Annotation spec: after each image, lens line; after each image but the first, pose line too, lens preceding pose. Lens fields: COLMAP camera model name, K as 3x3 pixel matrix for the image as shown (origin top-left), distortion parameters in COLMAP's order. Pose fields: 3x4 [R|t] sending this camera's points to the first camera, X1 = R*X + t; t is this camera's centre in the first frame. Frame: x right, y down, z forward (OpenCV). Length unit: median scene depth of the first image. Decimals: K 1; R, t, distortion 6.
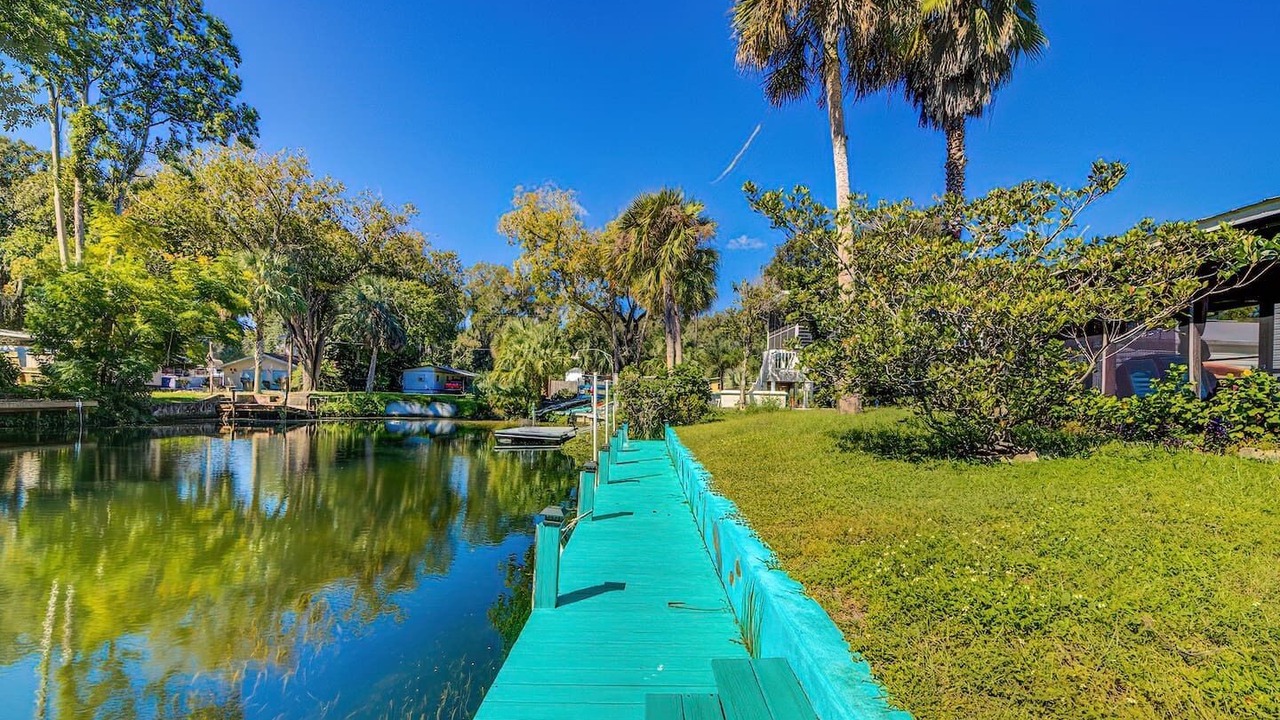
lens RADIAL K [[579.7, 0, 640.6], [0, 579.7, 367.4], [0, 0, 1]] dist [-0.011485, -0.000150]
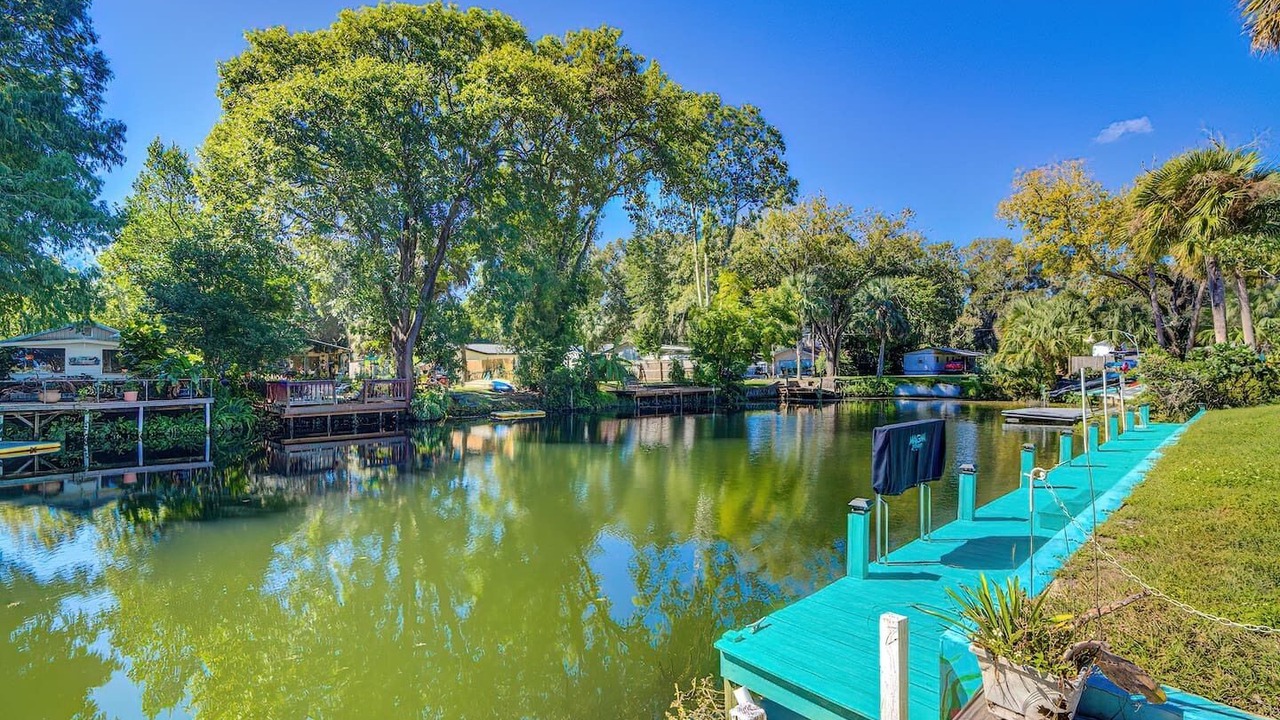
lens RADIAL K [[579.7, 0, 640.6], [0, 579.7, 367.4], [0, 0, 1]] dist [-0.011485, -0.000150]
pose [[0.692483, -0.032852, -0.720686, 0.045320], [0.057902, 0.998271, 0.010131, -0.016019], [0.719107, -0.048744, 0.693187, -0.175102]]
